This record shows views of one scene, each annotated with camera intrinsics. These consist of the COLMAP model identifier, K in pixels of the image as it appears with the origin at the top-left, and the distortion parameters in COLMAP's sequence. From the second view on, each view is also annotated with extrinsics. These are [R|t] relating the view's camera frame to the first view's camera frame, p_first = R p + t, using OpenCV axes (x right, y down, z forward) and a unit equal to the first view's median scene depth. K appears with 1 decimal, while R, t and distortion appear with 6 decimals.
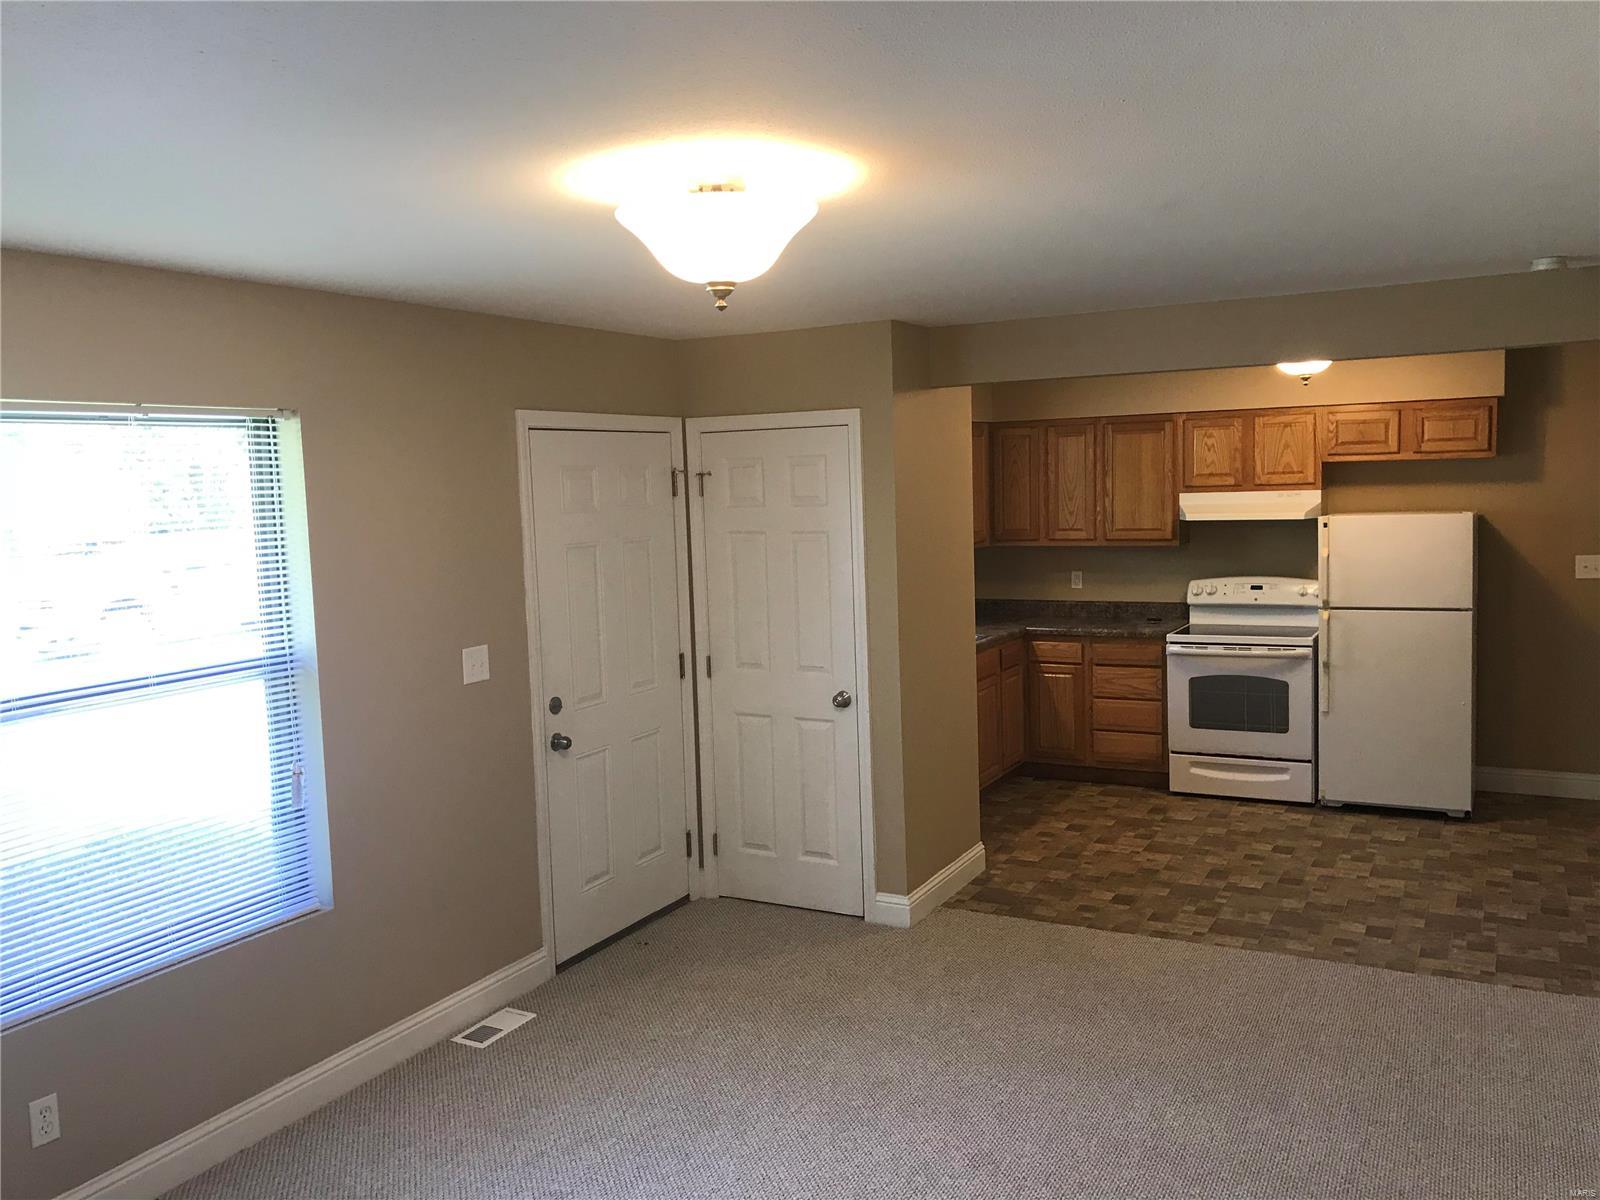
lens RADIAL K [[1320.8, 0, 800.0], [0, 1320.8, 600.0], [0, 0, 1]] dist [0.000898, 0.001662]
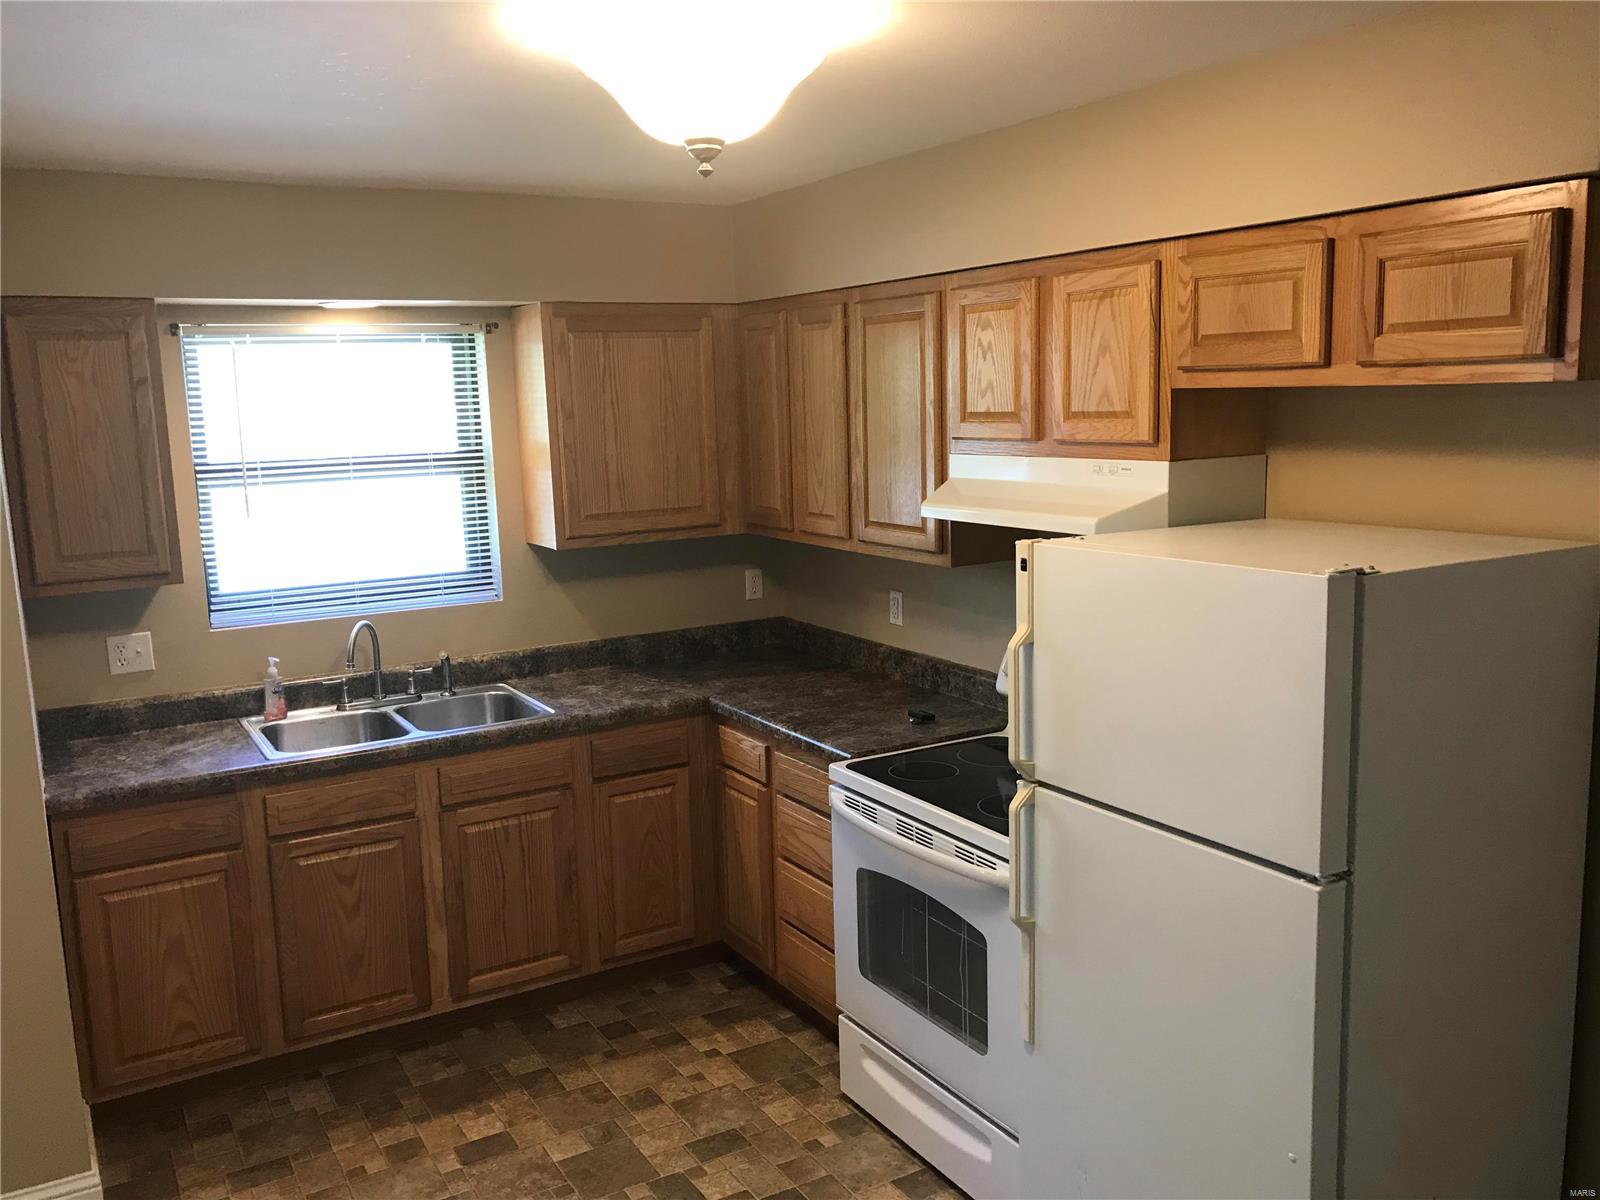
lens RADIAL K [[1330.9, 0, 815.5], [0, 1330.9, 603.4], [0, 0, 1]] dist [0.040923, 0.003258]
pose [[0.850379, 0.090175, -0.518386, 0.503905], [-0.045834, 0.994155, 0.097749, -0.074146], [0.524171, -0.059364, 0.849542, 0.599305]]
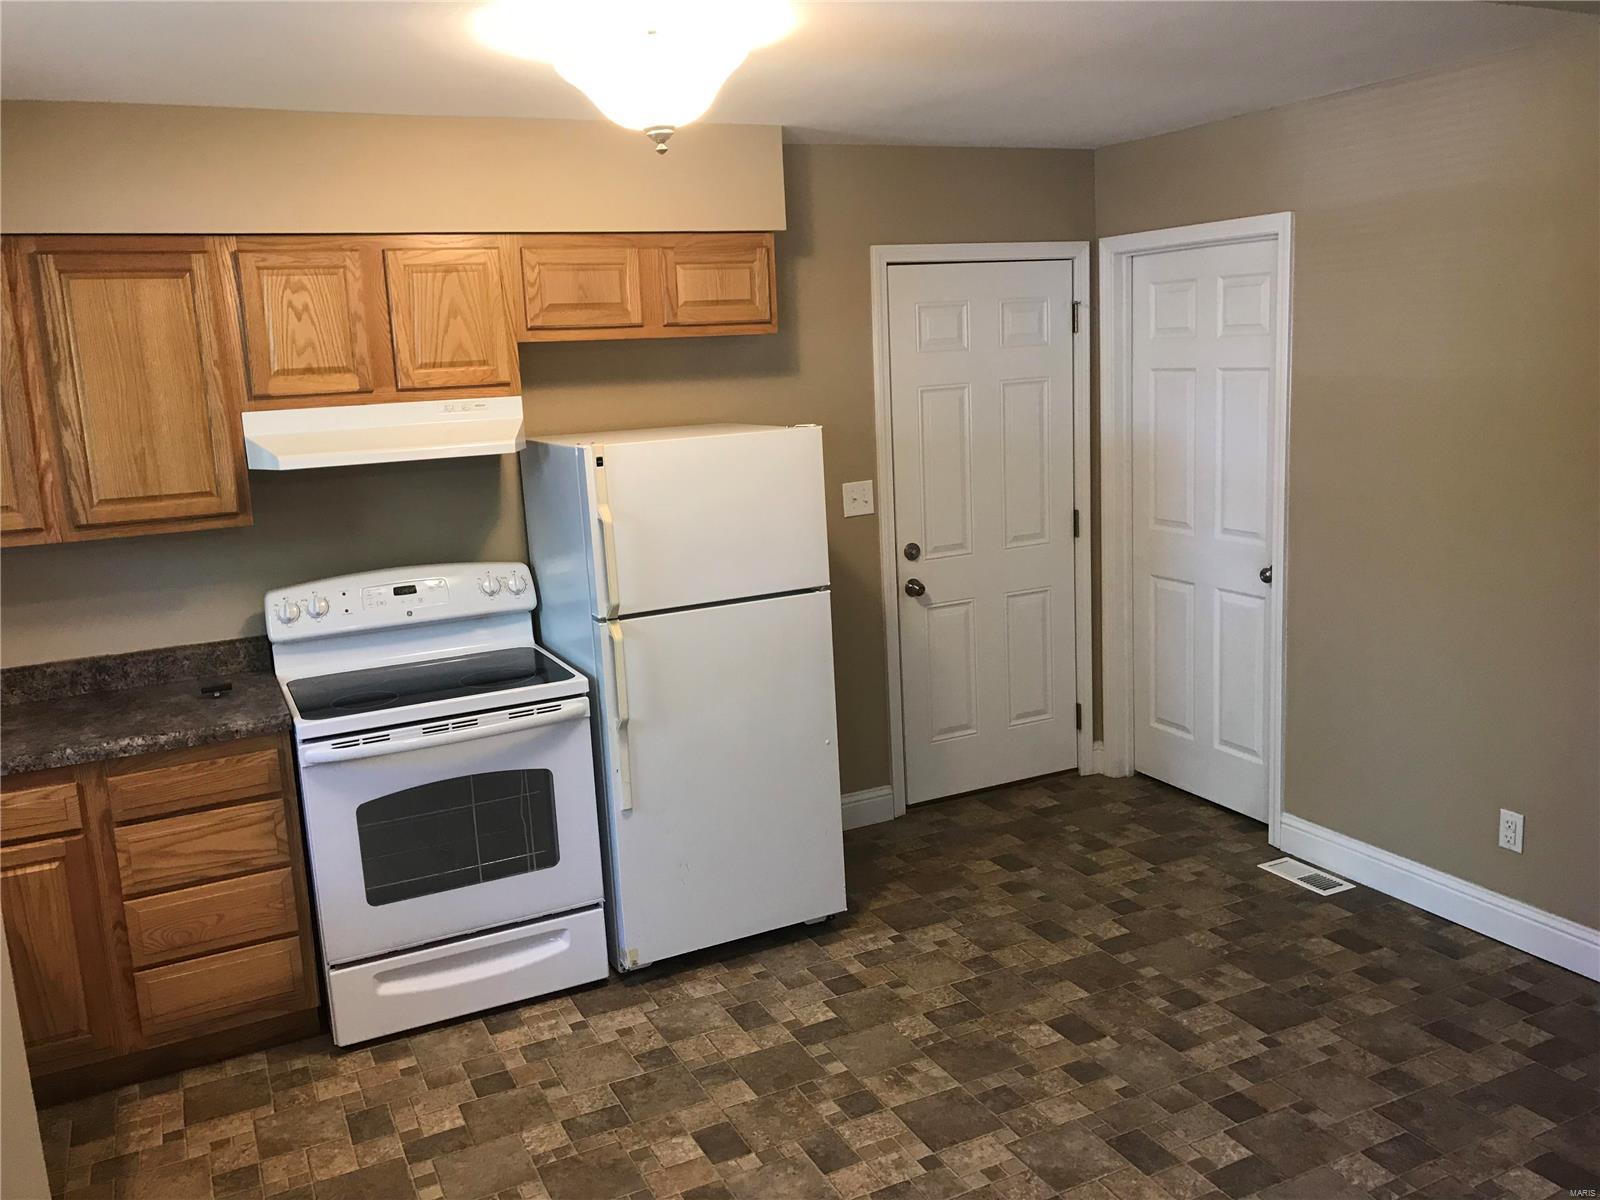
lens RADIAL K [[1320.8, 0, 800.0], [0, 1320.8, 600.0], [0, 0, 1]] dist [0.000898, 0.001662]
pose [[0.581515, -0.148005, 0.799959, 0.021918], [0.101322, 0.988832, 0.109295, -0.047847], [-0.807201, 0.017497, 0.590017, 0.586496]]
